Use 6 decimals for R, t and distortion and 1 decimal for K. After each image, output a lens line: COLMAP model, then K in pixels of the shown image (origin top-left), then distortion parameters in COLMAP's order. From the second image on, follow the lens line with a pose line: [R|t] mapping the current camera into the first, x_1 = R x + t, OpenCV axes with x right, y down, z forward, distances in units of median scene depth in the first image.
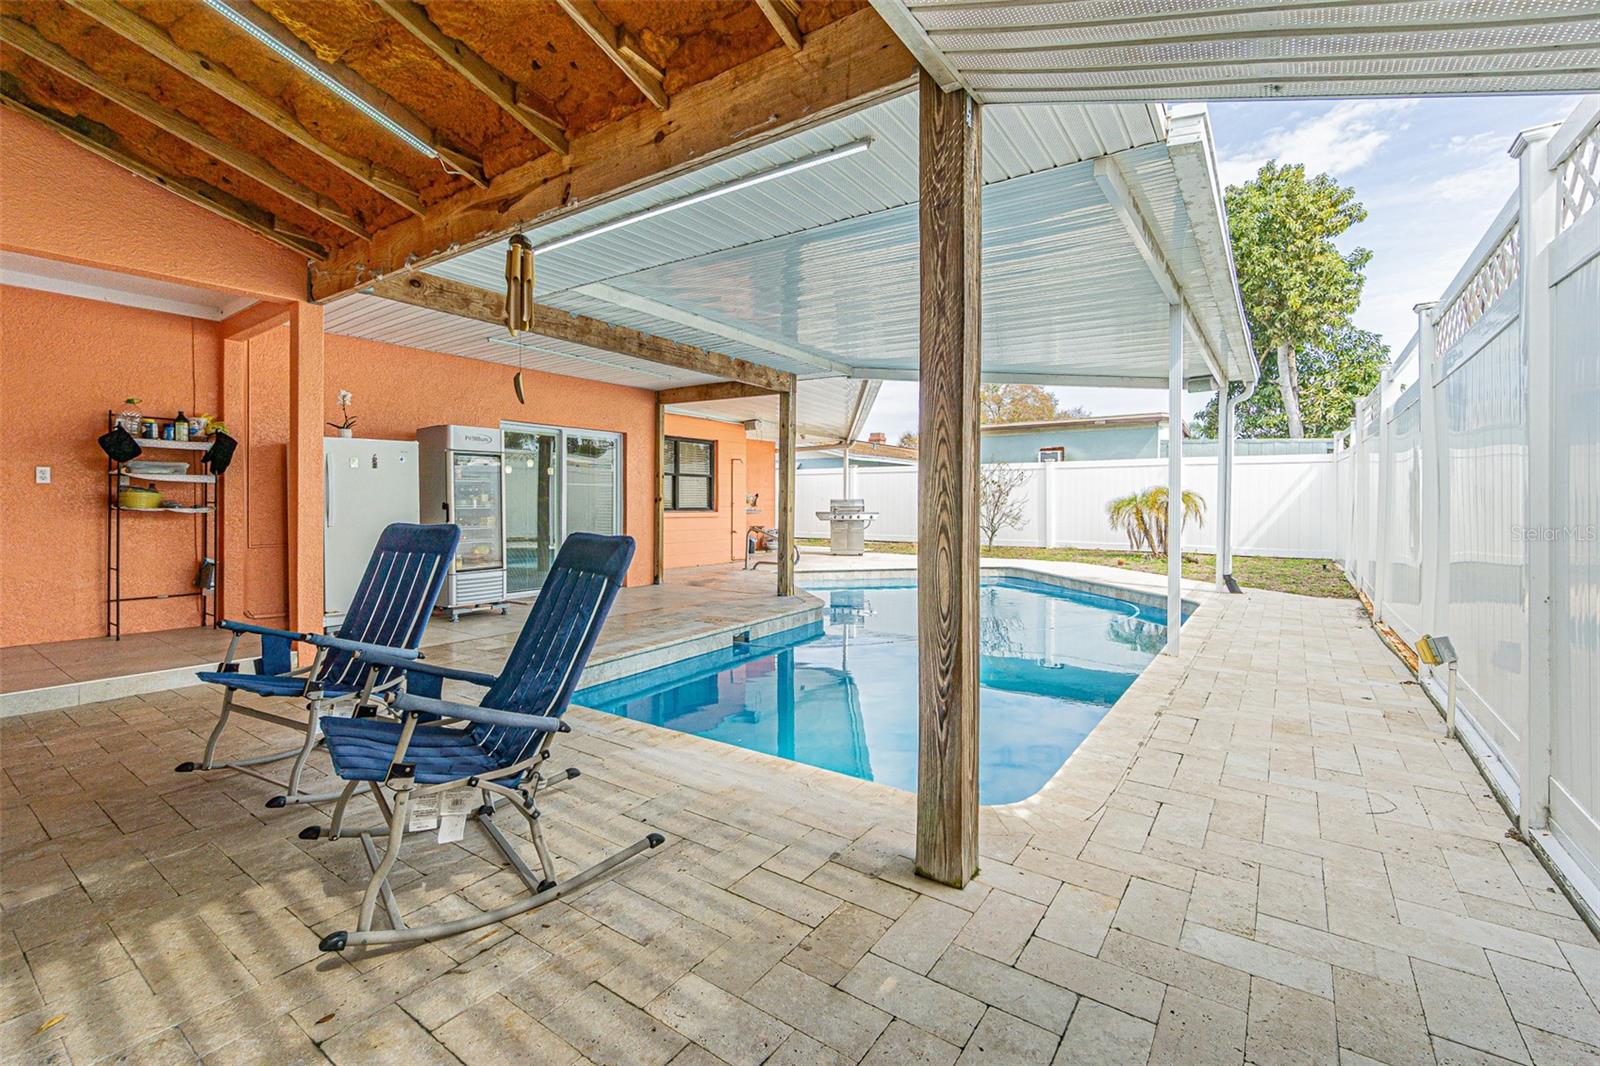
lens RADIAL K [[690.6, 0, 776.5], [0, 690.6, 533.5], [0, 0, 1]] dist [0.000781, 0.000487]
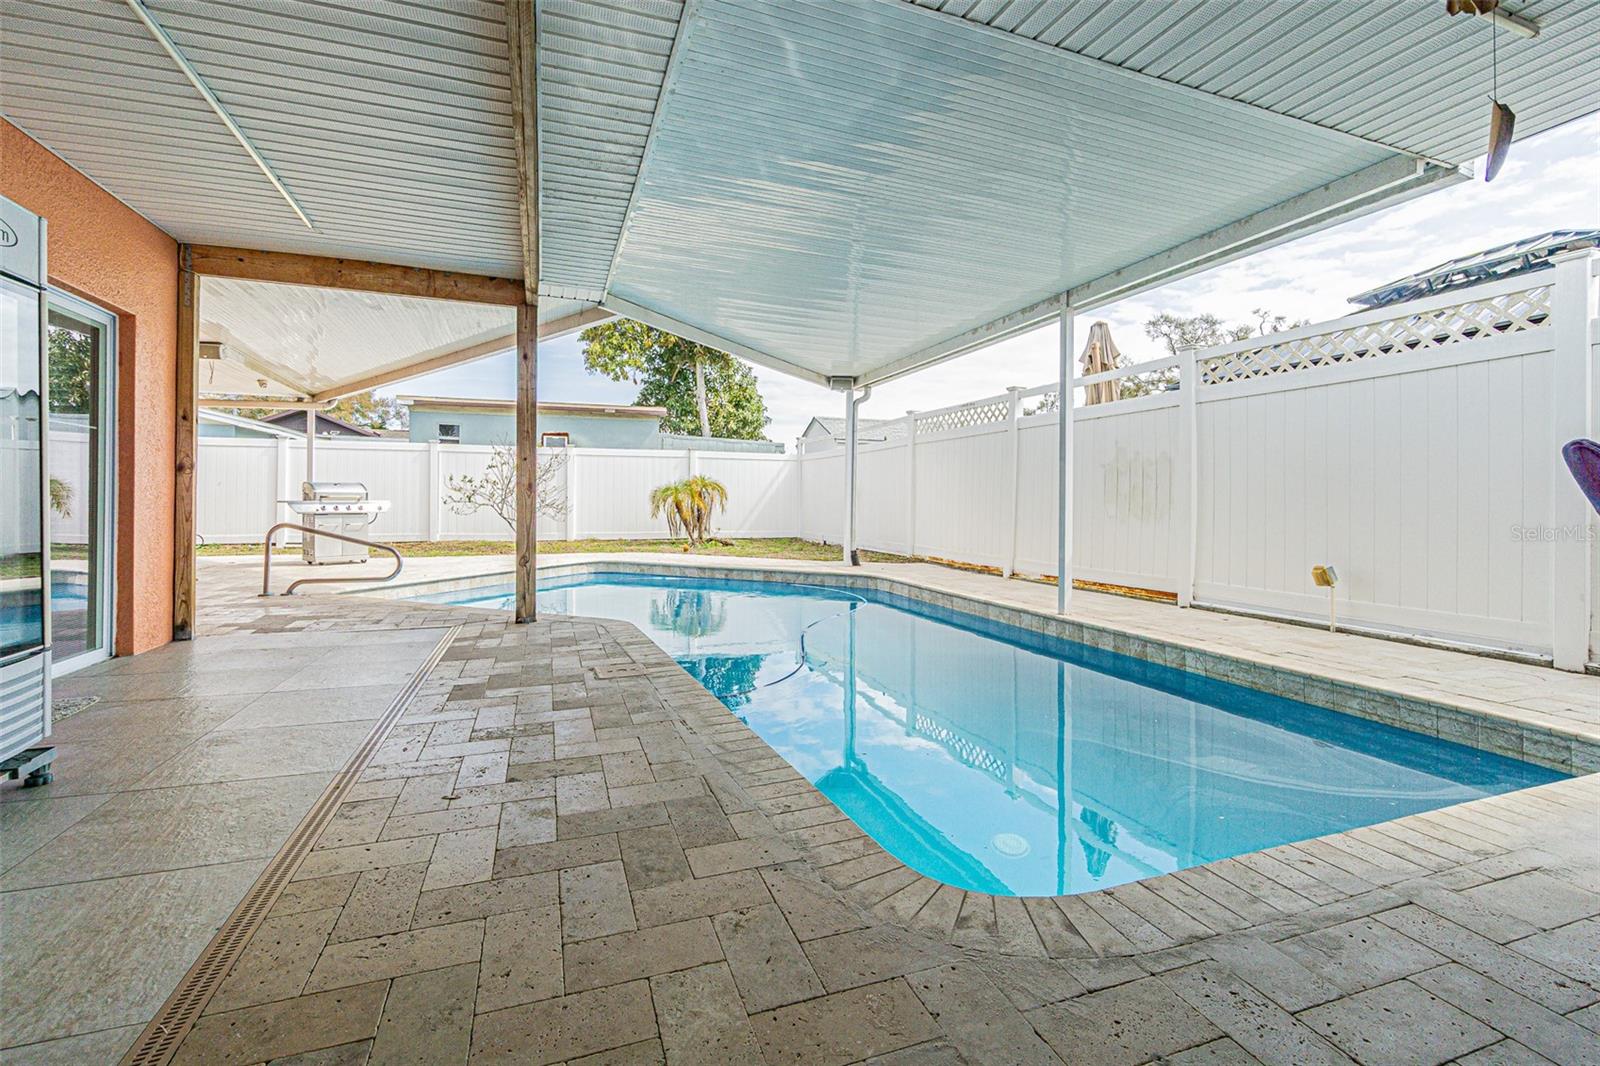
lens RADIAL K [[695.6, 0, 788.7], [0, 695.6, 518.4], [0, 0, 1]] dist [-0.000511, 0.000086]
pose [[0.569855, -0.018690, 0.821533, -0.250446], [0.033065, 0.999453, -0.000198, 0.001515], [-0.821080, 0.027277, 0.570161, 0.281613]]
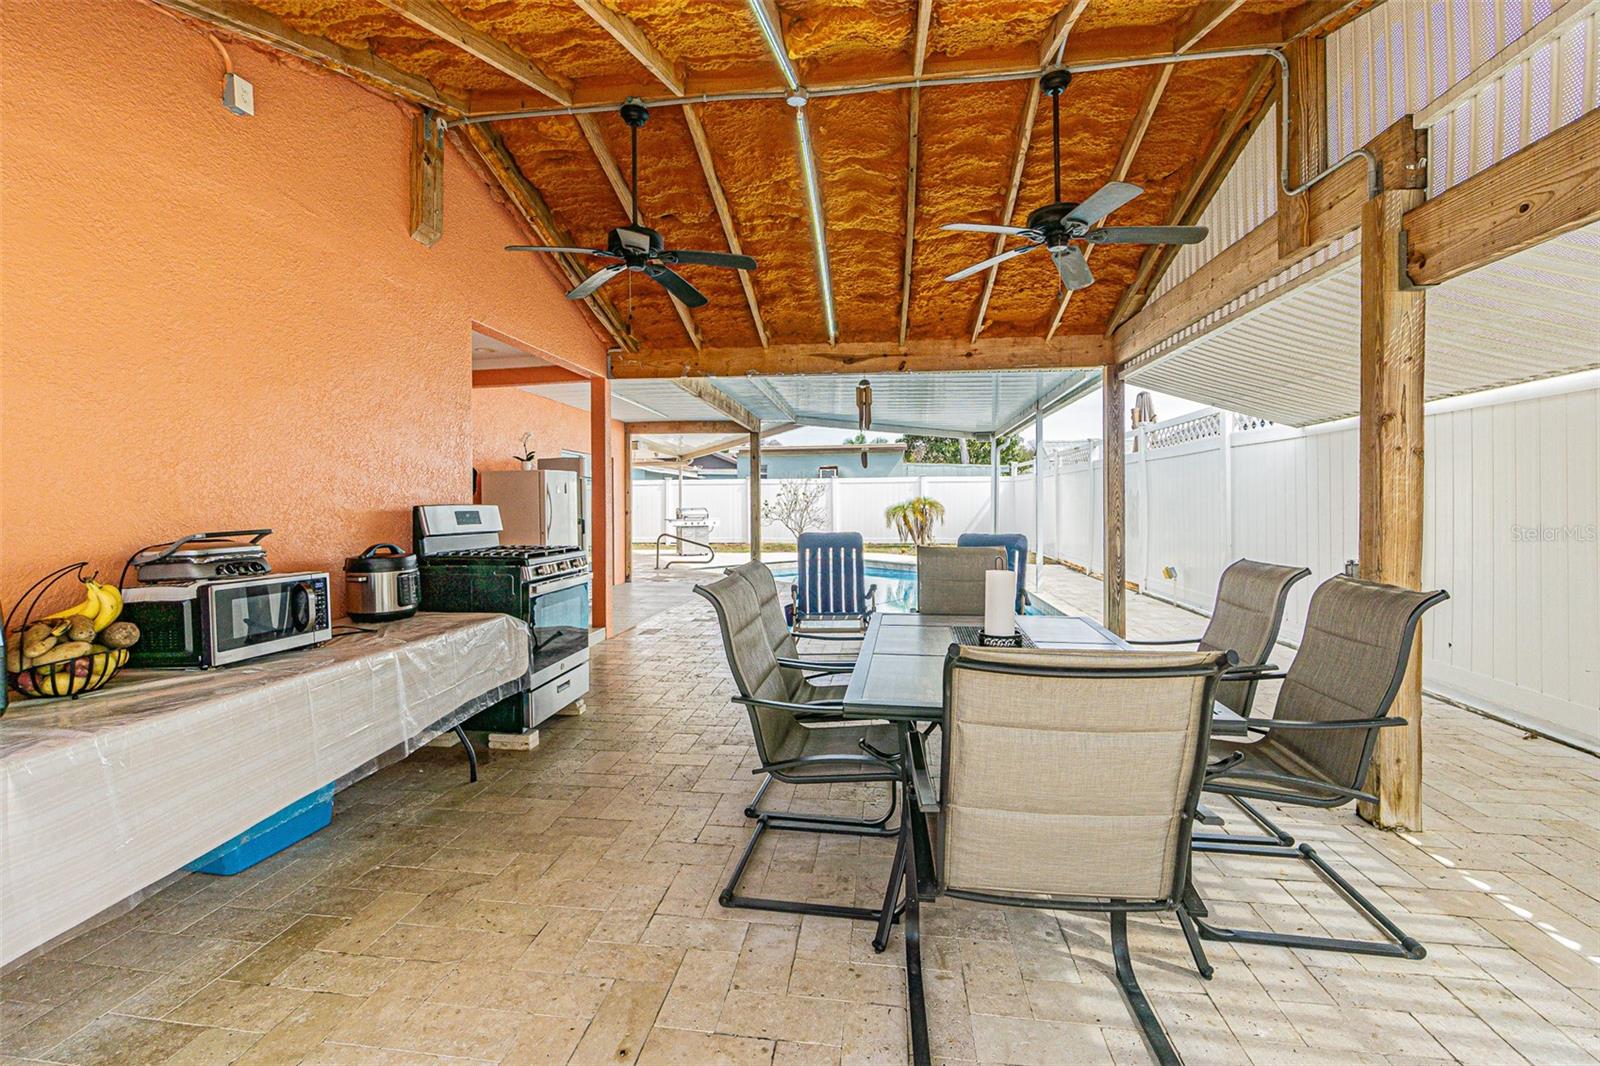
lens RADIAL K [[690.6, 0, 776.5], [0, 690.6, 533.5], [0, 0, 1]] dist [0.000781, 0.000487]
pose [[0.890887, -0.027774, 0.453375, -0.369374], [0.030532, 0.999533, 0.001238, -0.004061], [-0.453198, 0.012740, 0.891319, -0.146966]]
